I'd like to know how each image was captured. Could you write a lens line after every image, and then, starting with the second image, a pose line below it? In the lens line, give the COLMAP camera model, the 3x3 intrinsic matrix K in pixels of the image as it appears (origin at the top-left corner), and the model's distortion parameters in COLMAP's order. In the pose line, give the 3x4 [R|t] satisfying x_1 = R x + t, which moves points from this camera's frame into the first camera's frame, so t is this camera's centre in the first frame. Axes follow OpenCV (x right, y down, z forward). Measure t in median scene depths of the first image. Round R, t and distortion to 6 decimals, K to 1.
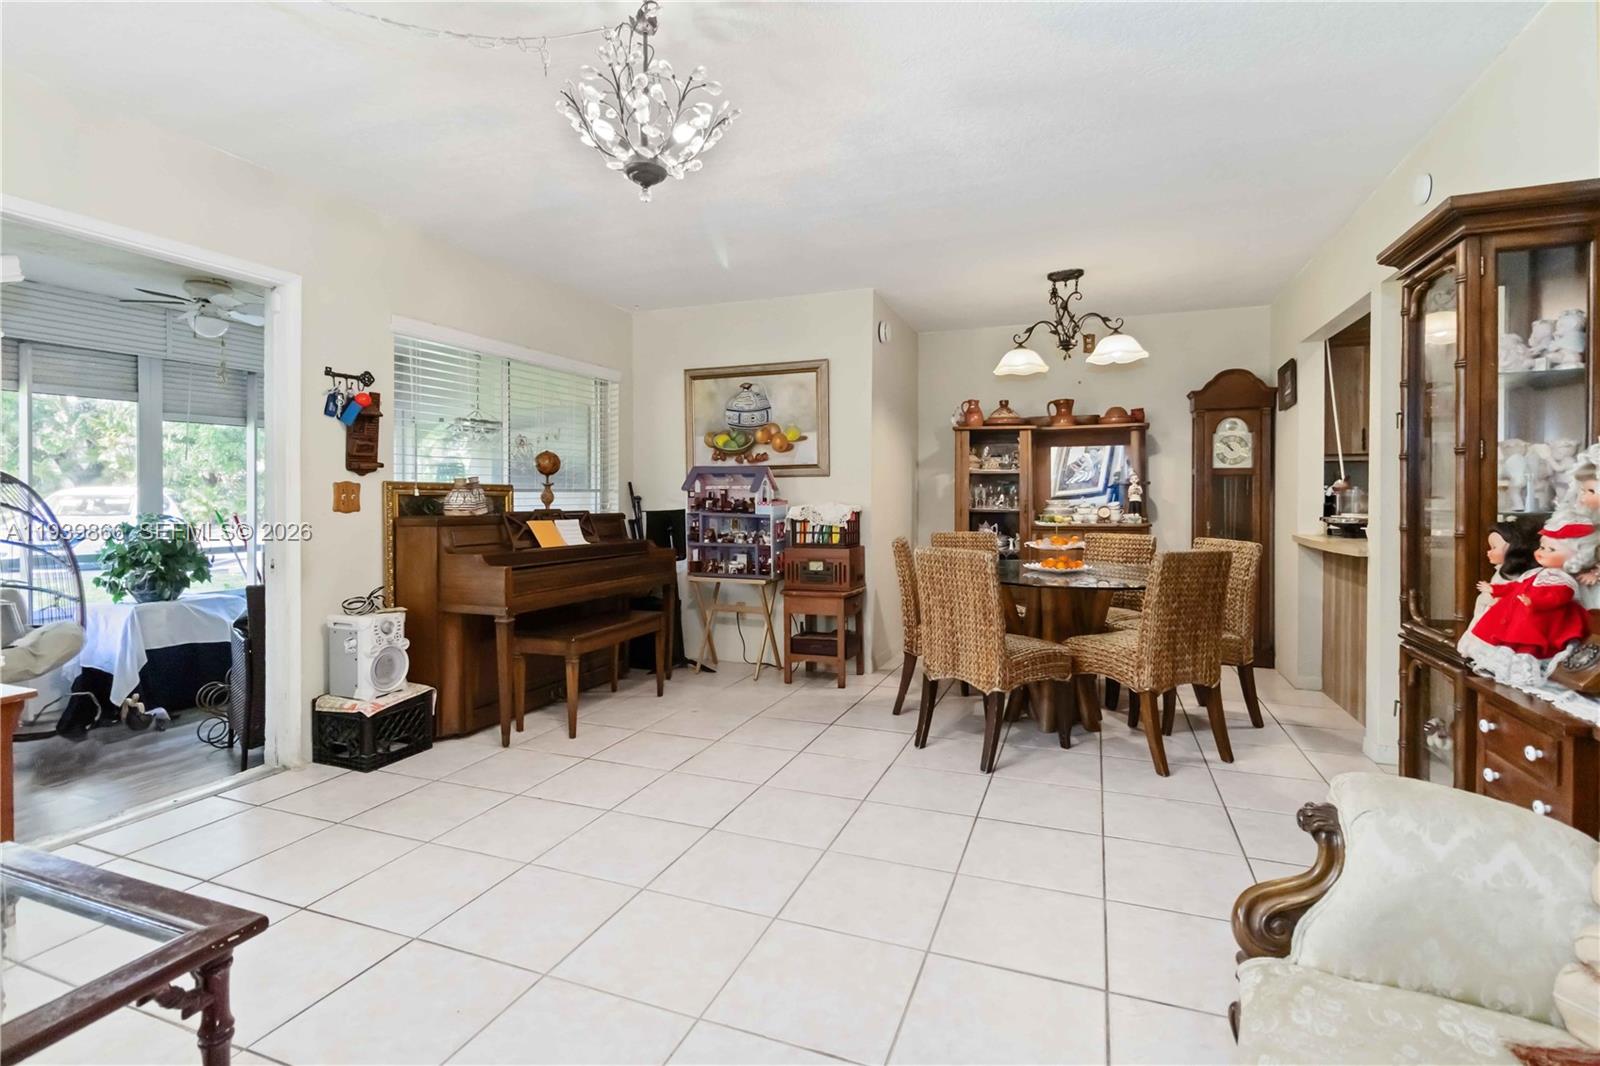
lens RADIAL K [[750.5, 0, 802.1], [0, 750.5, 496.9], [0, 0, 1]] dist [0.003254, 0.000587]
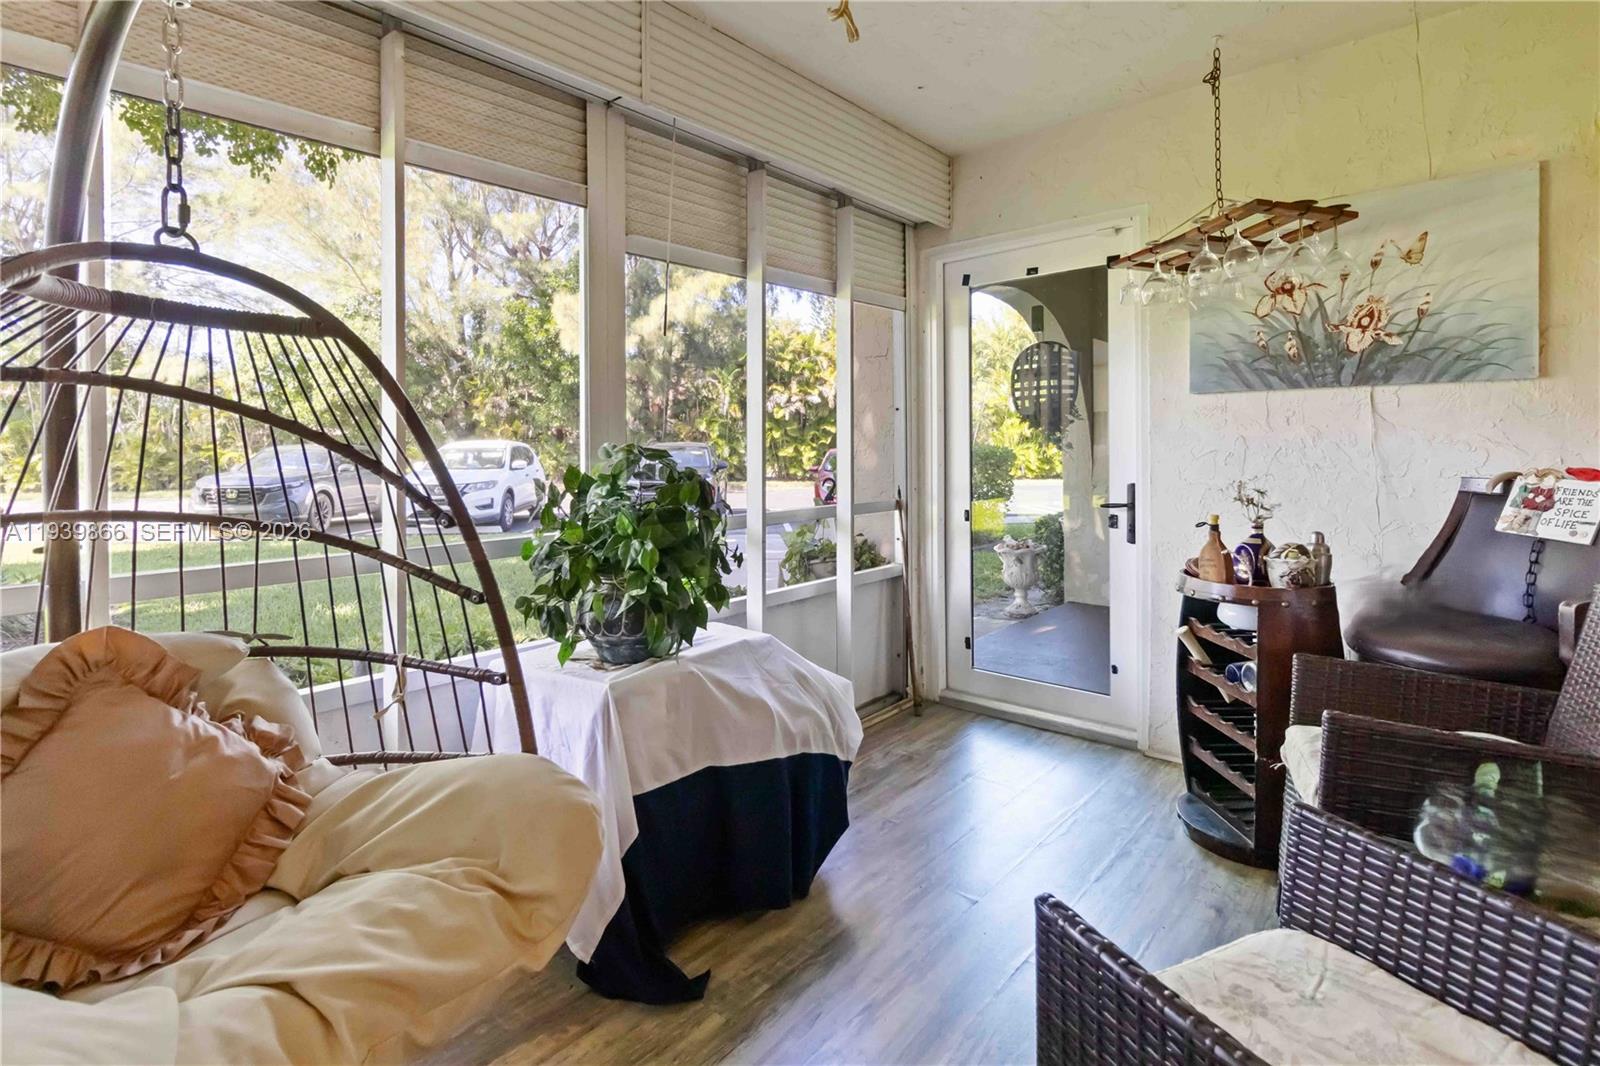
lens RADIAL K [[772.8, 0, 795.2], [0, 772.8, 444.4], [0, 0, 1]] dist [-0.000987, 0.000014]
pose [[0.938629, -0.015633, -0.344573, -0.867579], [0.012914, 0.999865, -0.010186, 0.036406], [0.344686, 0.005112, 0.938704, 0.867663]]
